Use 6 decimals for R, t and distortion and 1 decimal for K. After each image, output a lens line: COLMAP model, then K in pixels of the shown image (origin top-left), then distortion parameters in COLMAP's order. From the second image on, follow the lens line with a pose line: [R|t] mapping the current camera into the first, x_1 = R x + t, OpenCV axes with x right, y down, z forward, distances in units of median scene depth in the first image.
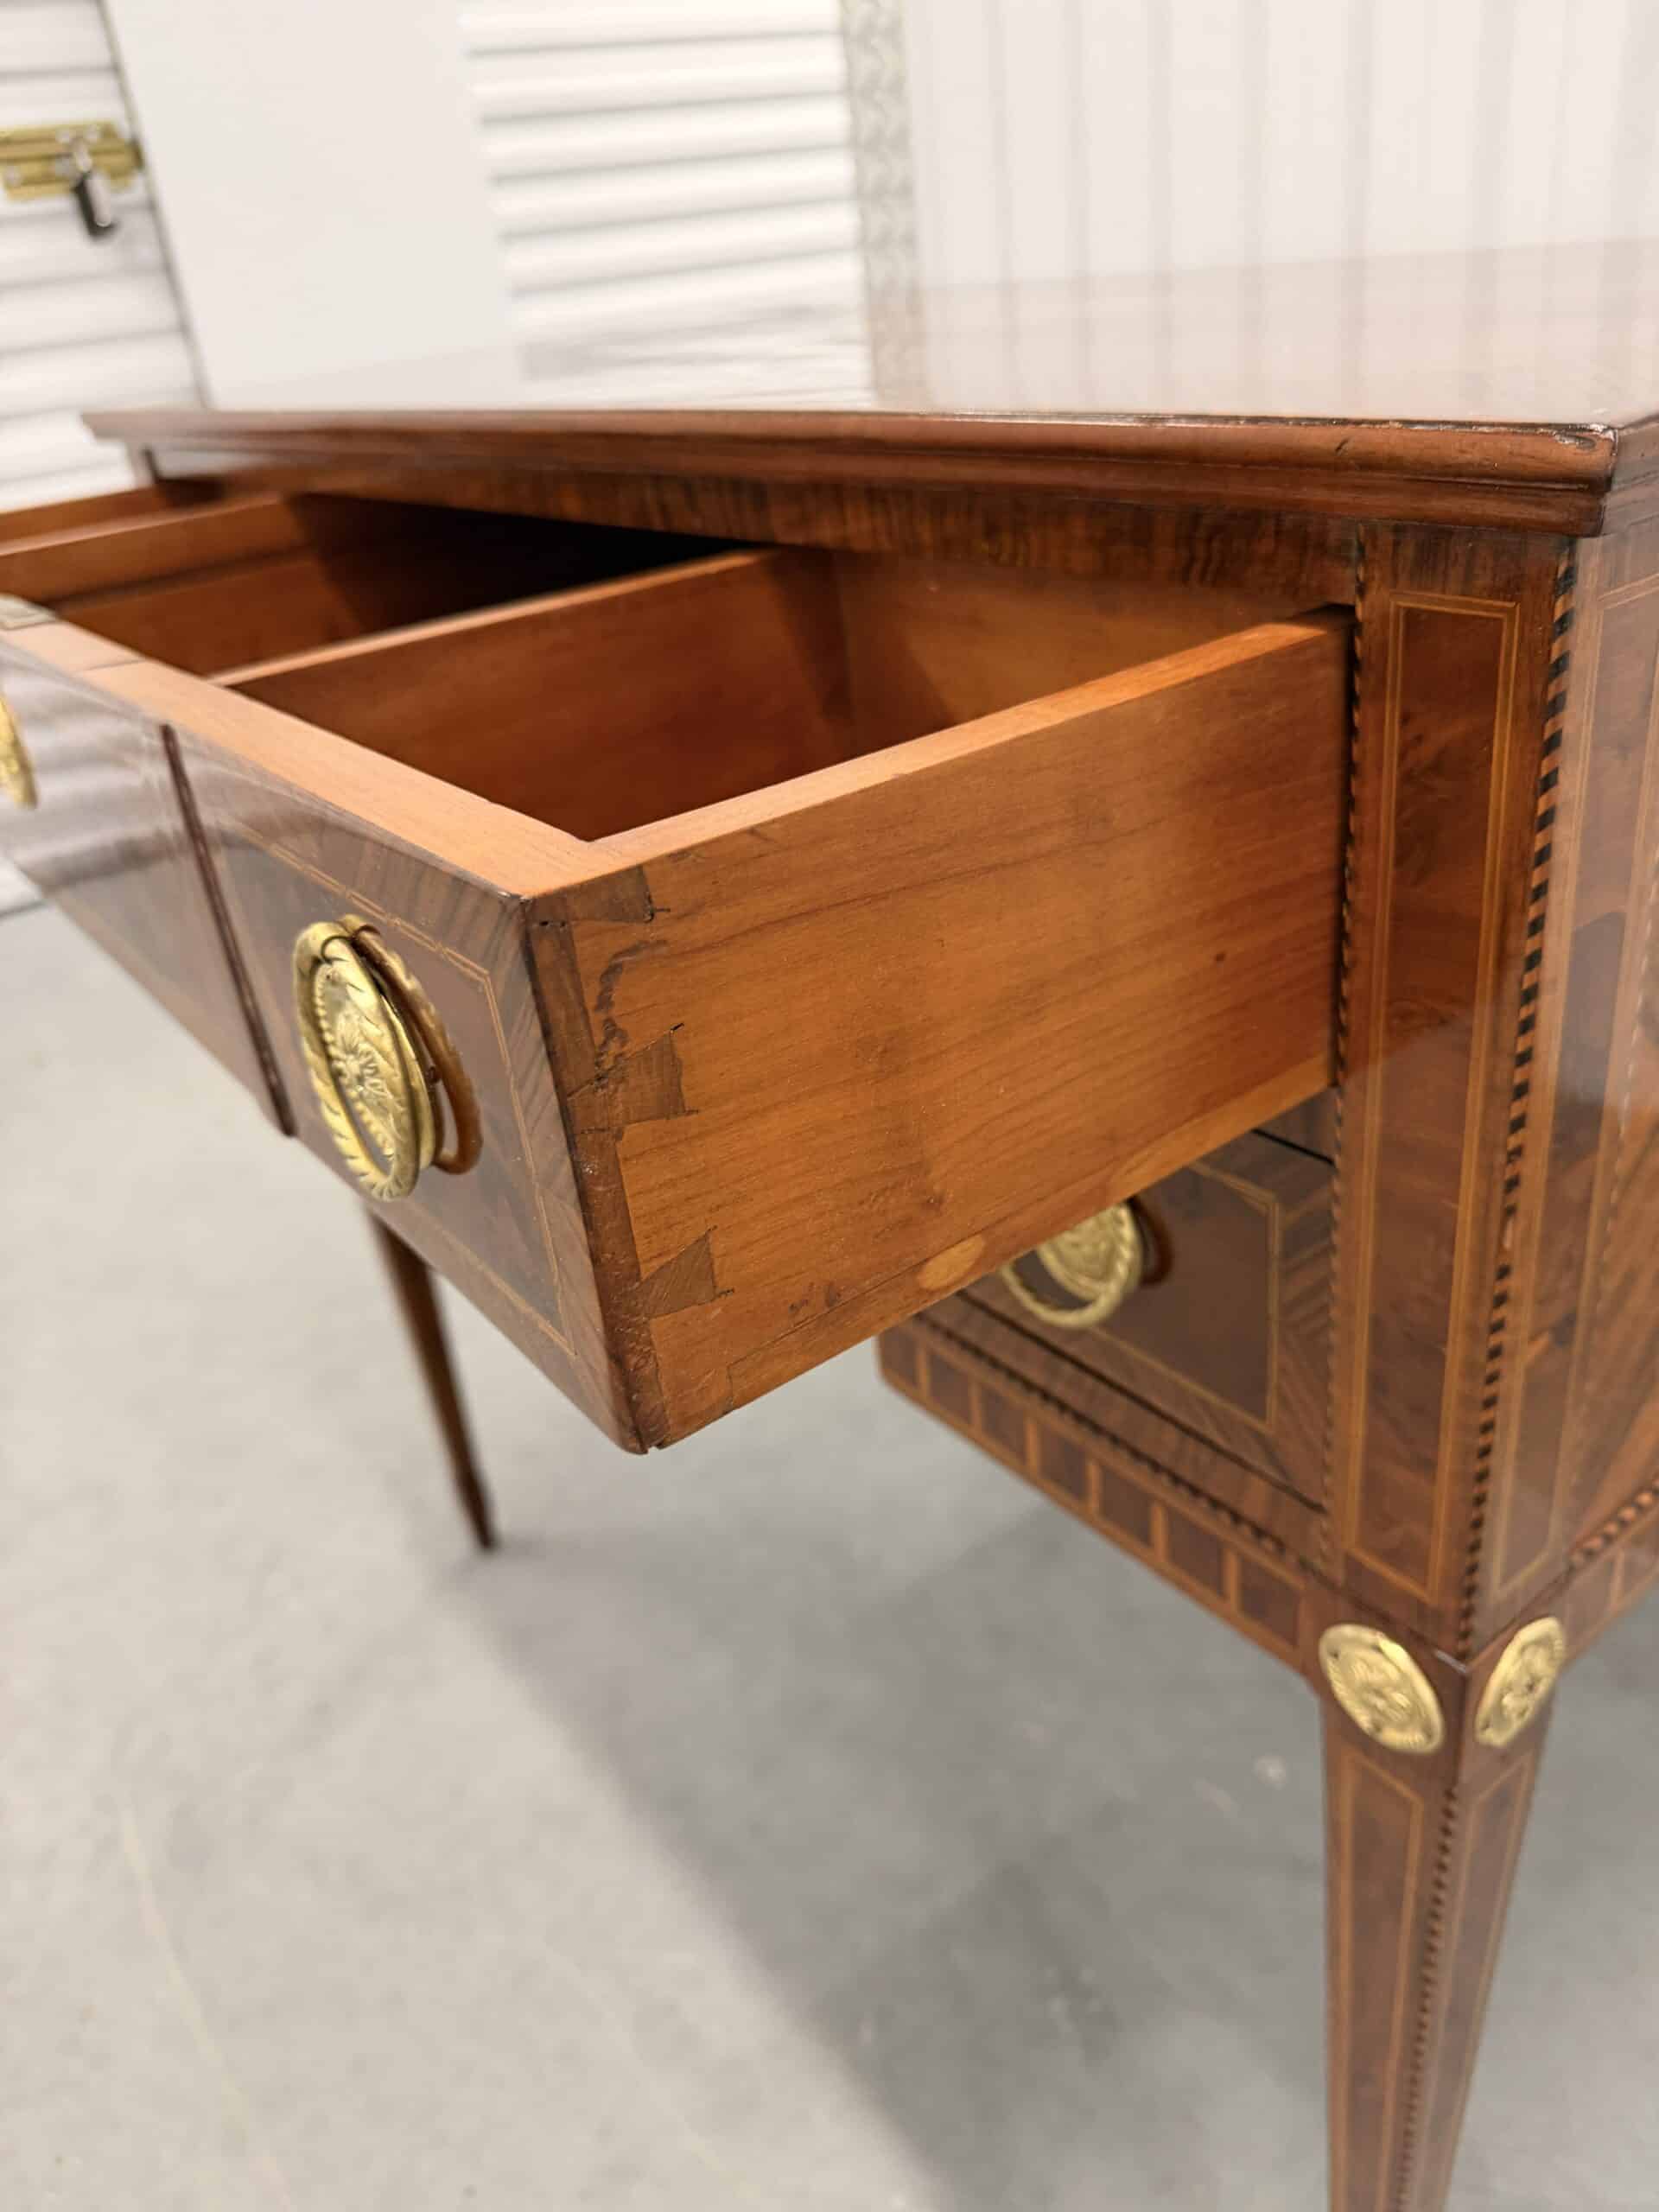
lens RADIAL K [[1619.4, 0, 829.5], [0, 1619.4, 1106.0], [0, 0, 1]] dist [-0.000710, -0.001727]
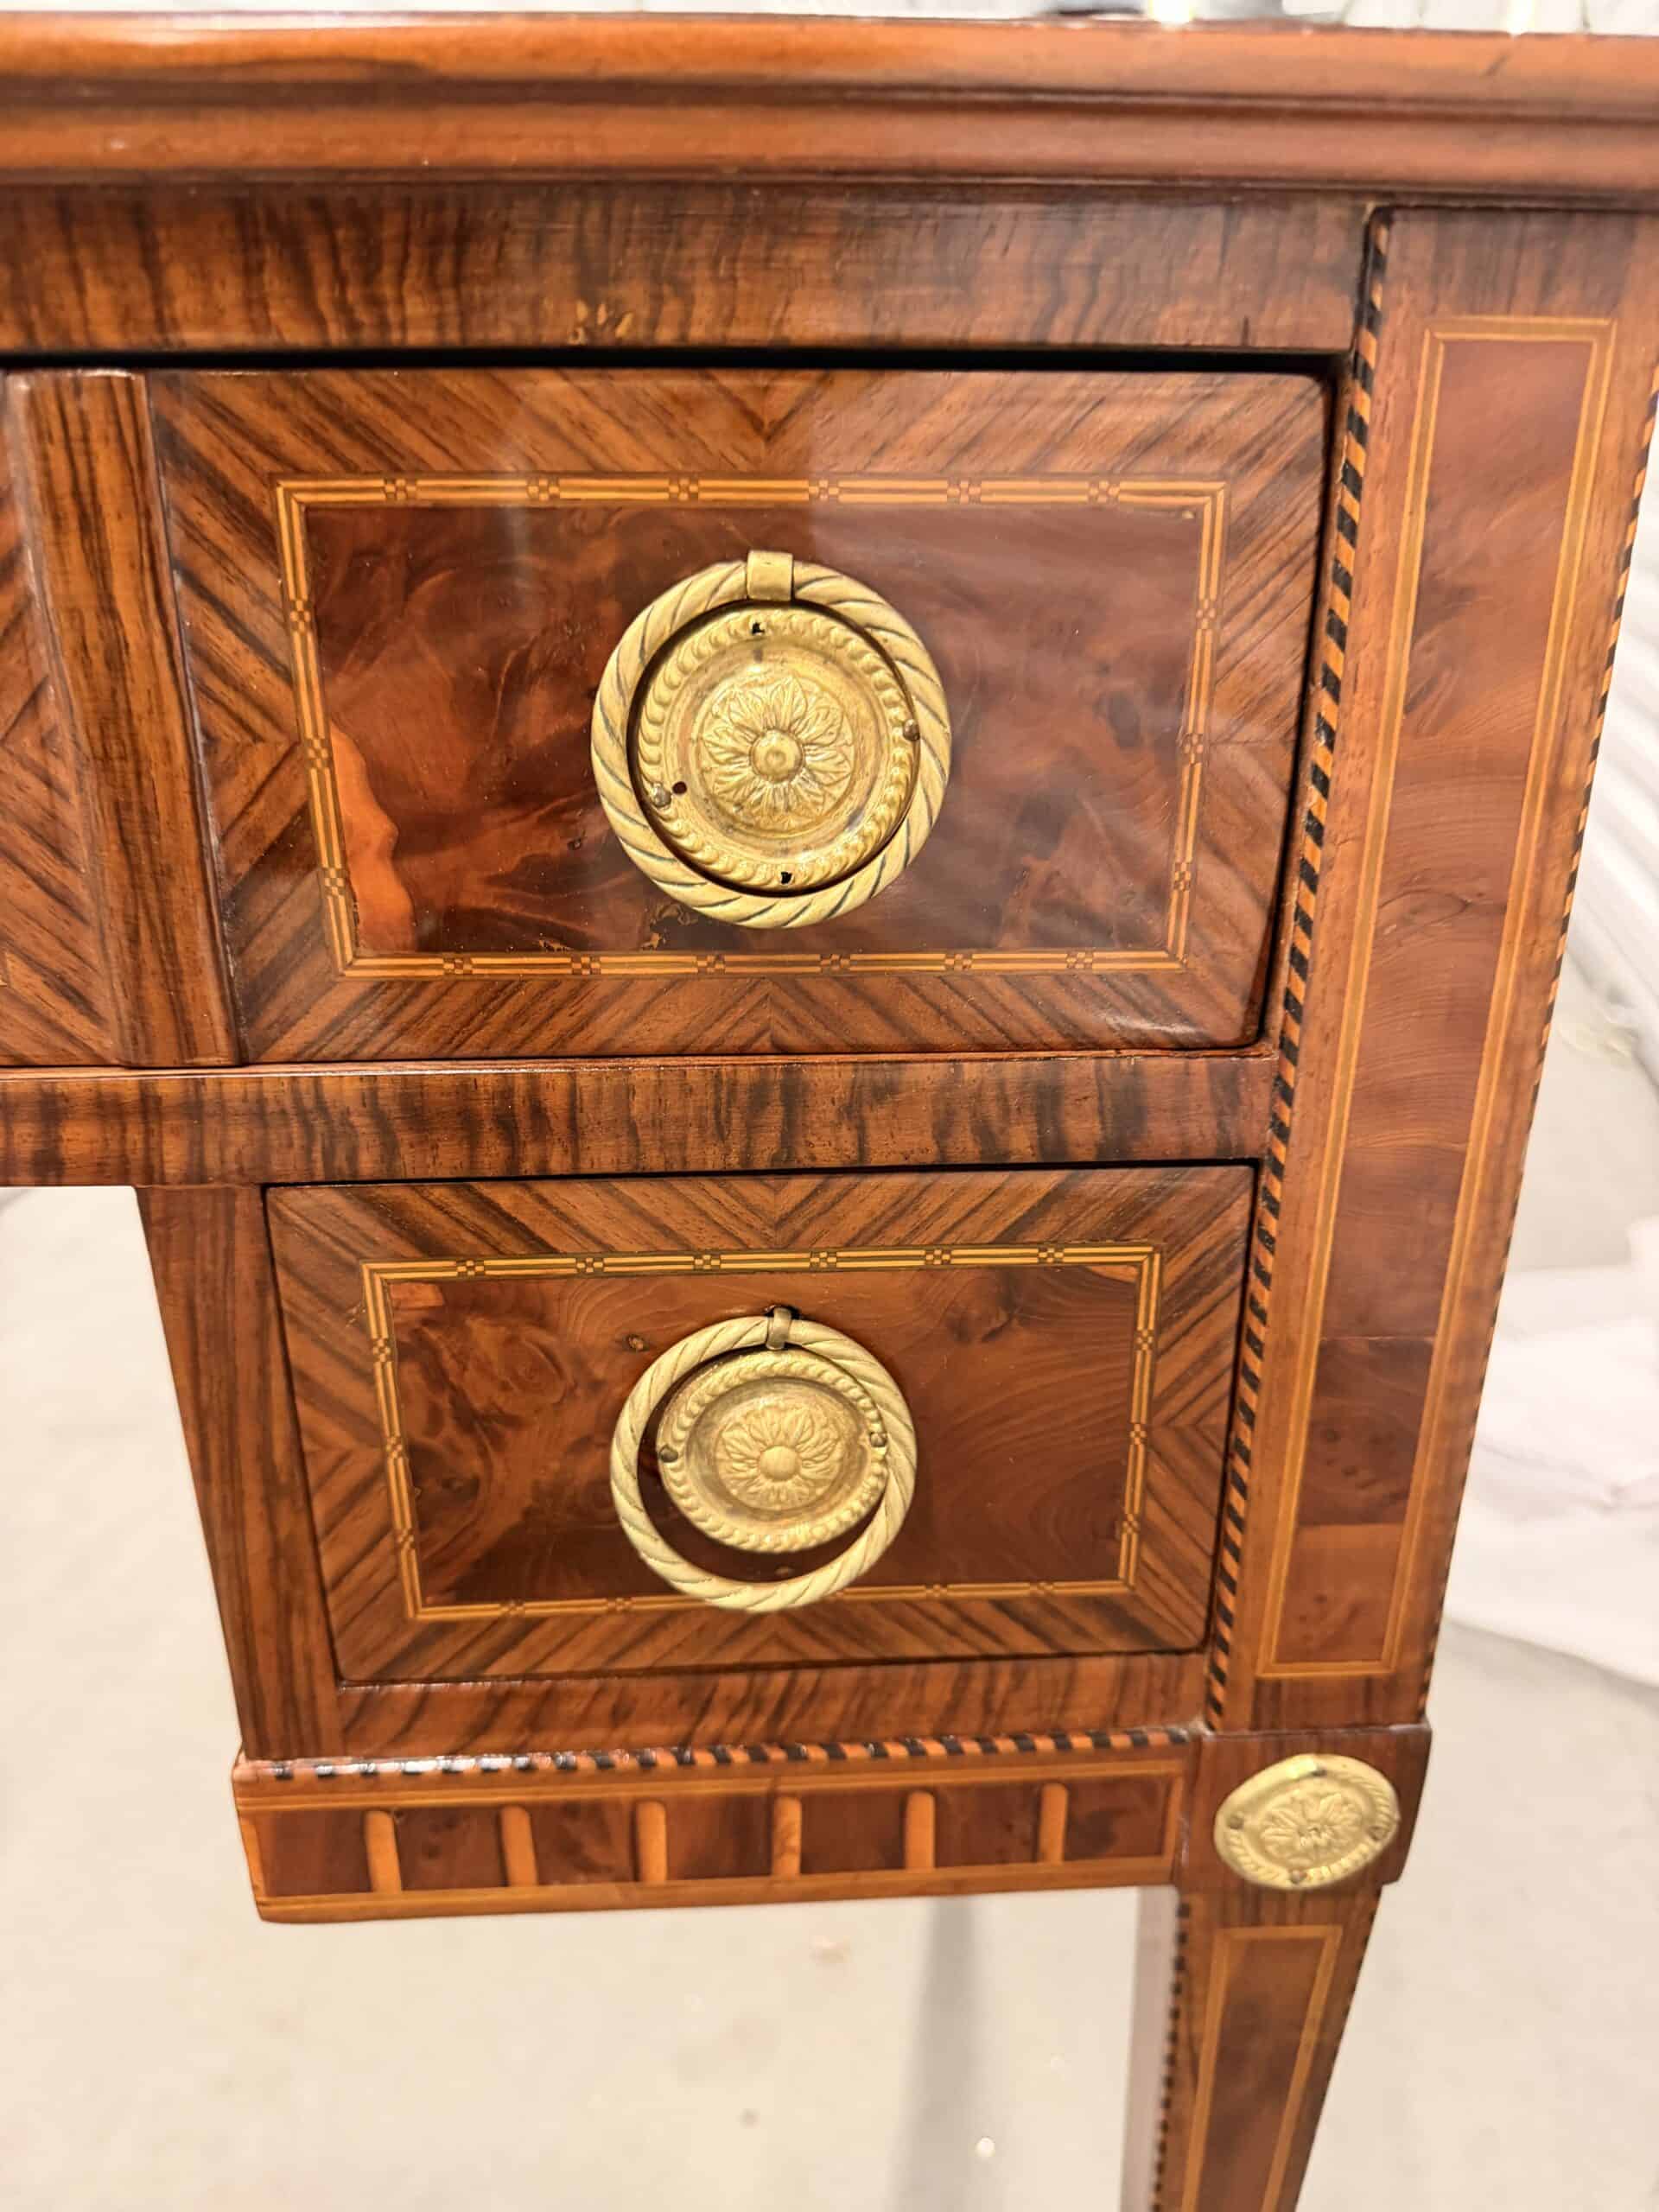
lens RADIAL K [[1619.4, 0, 829.5], [0, 1619.4, 1106.0], [0, 0, 1]] dist [-0.000710, -0.001727]
pose [[0.564086, -0.209912, 0.798589, -0.375642], [0.329134, 0.944153, 0.015689, -0.063750], [-0.757283, 0.253992, 0.601673, 0.678888]]
